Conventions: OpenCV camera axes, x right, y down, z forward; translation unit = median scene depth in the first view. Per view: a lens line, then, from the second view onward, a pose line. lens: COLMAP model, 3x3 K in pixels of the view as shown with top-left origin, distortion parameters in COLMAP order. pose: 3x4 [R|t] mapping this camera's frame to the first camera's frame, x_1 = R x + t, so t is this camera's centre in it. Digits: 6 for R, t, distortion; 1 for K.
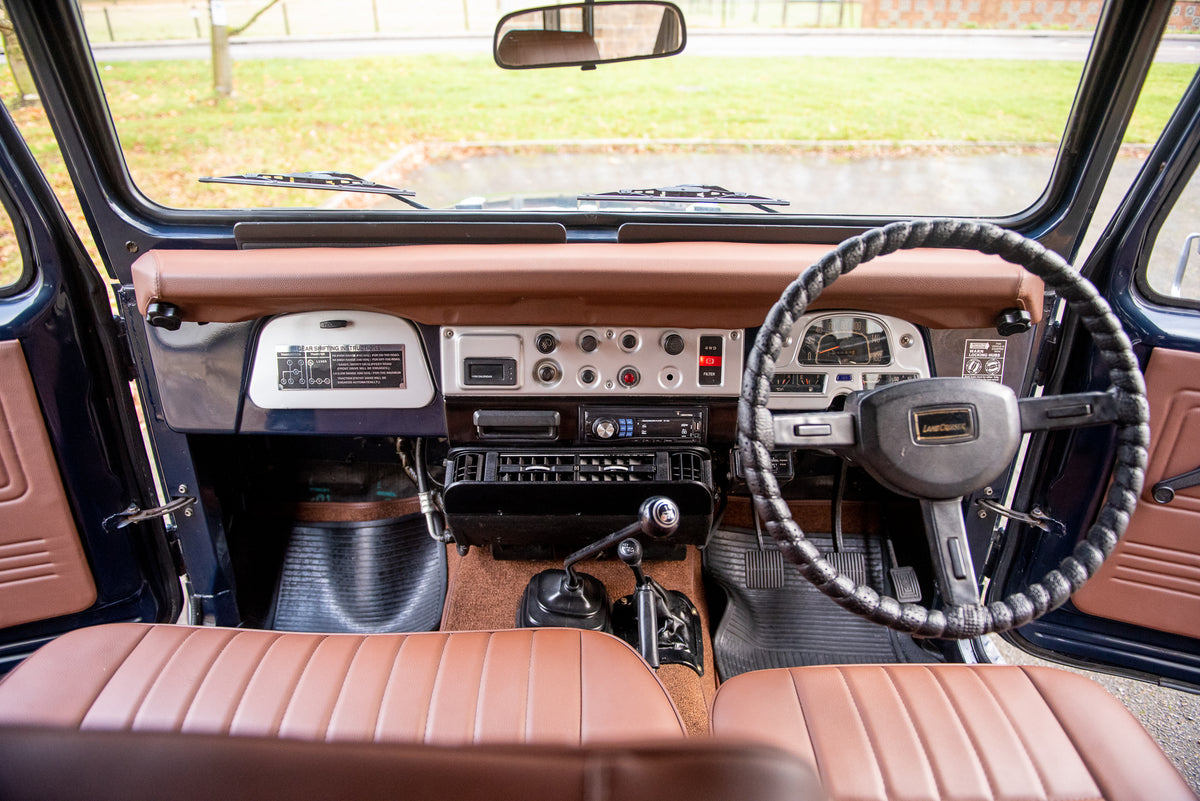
lens RADIAL K [[847.8, 0, 598.8], [0, 847.8, 405.0], [0, 0, 1]] dist [-0.048710, -0.009715]
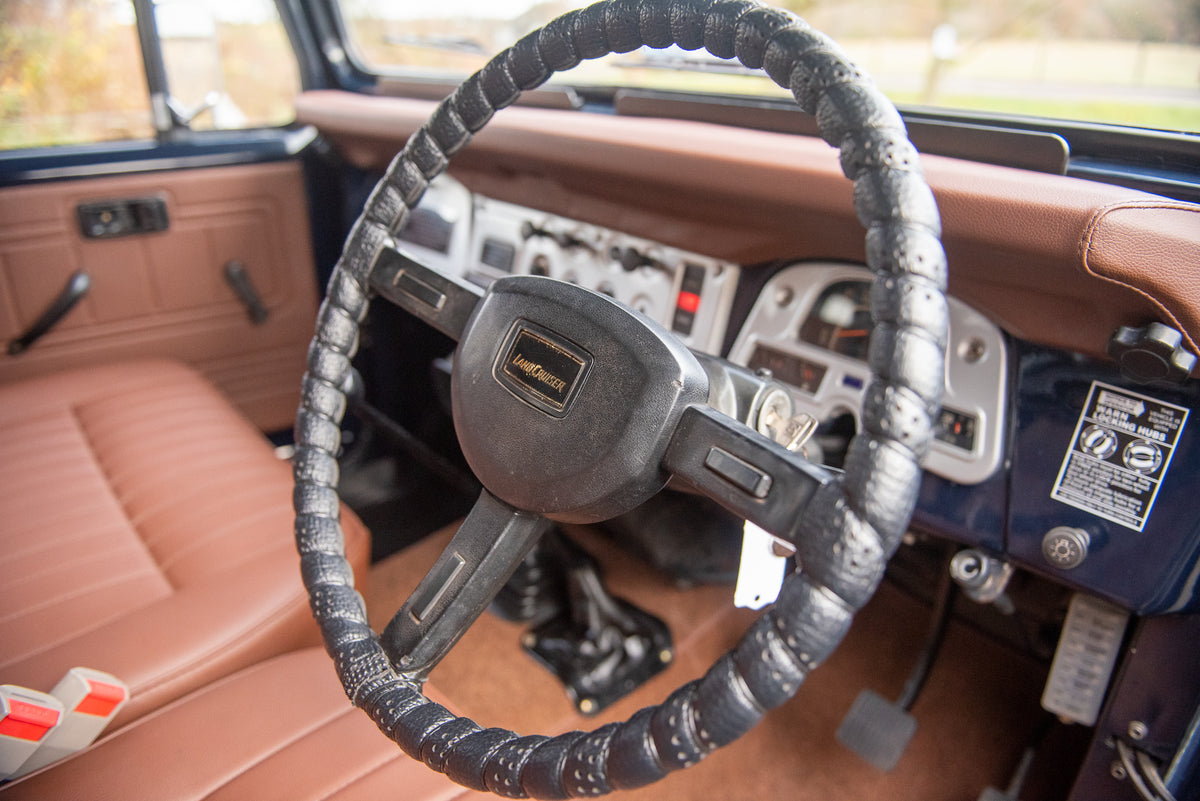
lens RADIAL K [[847.8, 0, 596.1], [0, 847.8, 396.2], [0, 0, 1]] dist [-0.048710, -0.009715]
pose [[0.639404, 0.300513, -0.707710, 0.602212], [-0.341824, 0.935593, 0.088445, -0.014591], [0.688708, 0.185360, 0.700945, 0.473113]]
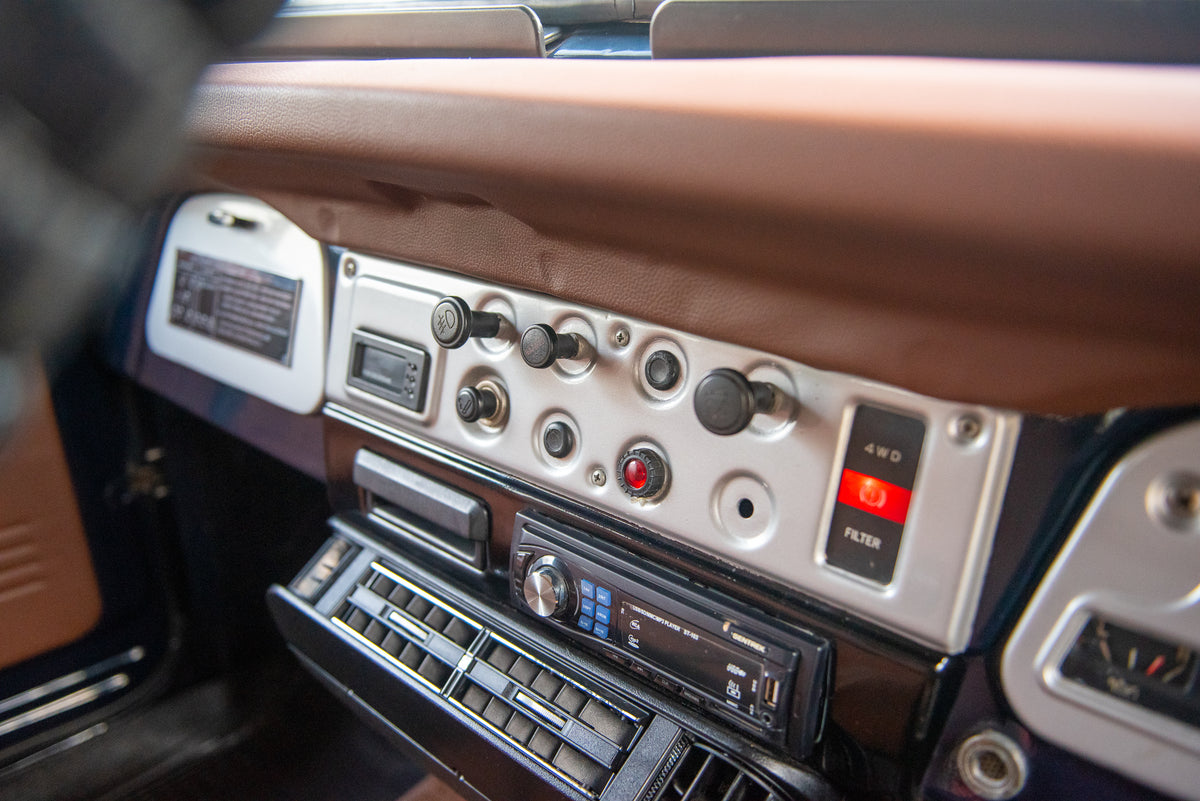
lens RADIAL K [[1026.7, 0, 569.6], [0, 1026.7, 415.7], [0, 0, 1]] dist [-0.010465, 0.000849]
pose [[0.708889, 0.236980, -0.664317, 0.284274], [-0.281814, 0.958583, 0.041230, -0.063270], [0.646573, 0.157986, 0.746313, 0.668739]]
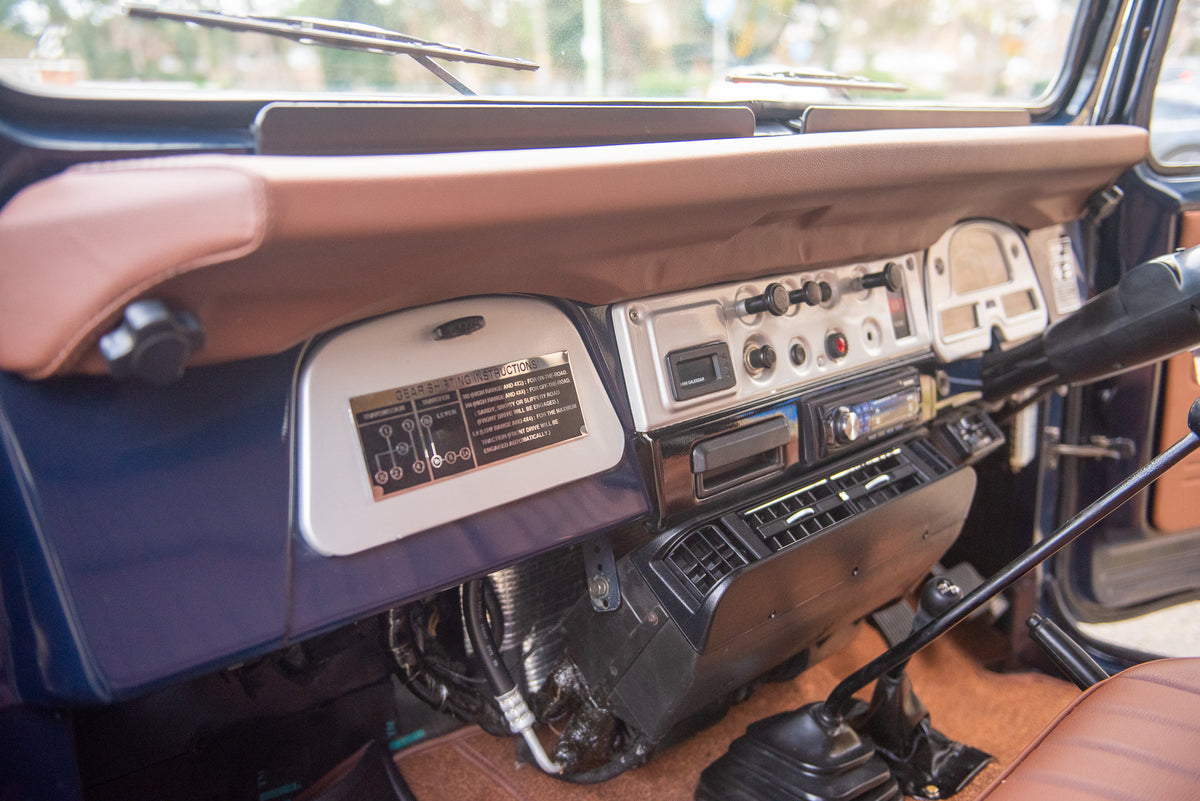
lens RADIAL K [[1121.1, 0, 627.6], [0, 1121.1, 388.0], [0, 0, 1]] dist [0.017965, 0.000000]
pose [[0.707358, -0.184184, 0.682437, -0.666586], [0.333820, 0.938054, -0.092837, 0.024176], [-0.623064, 0.293481, 0.725024, 0.490862]]
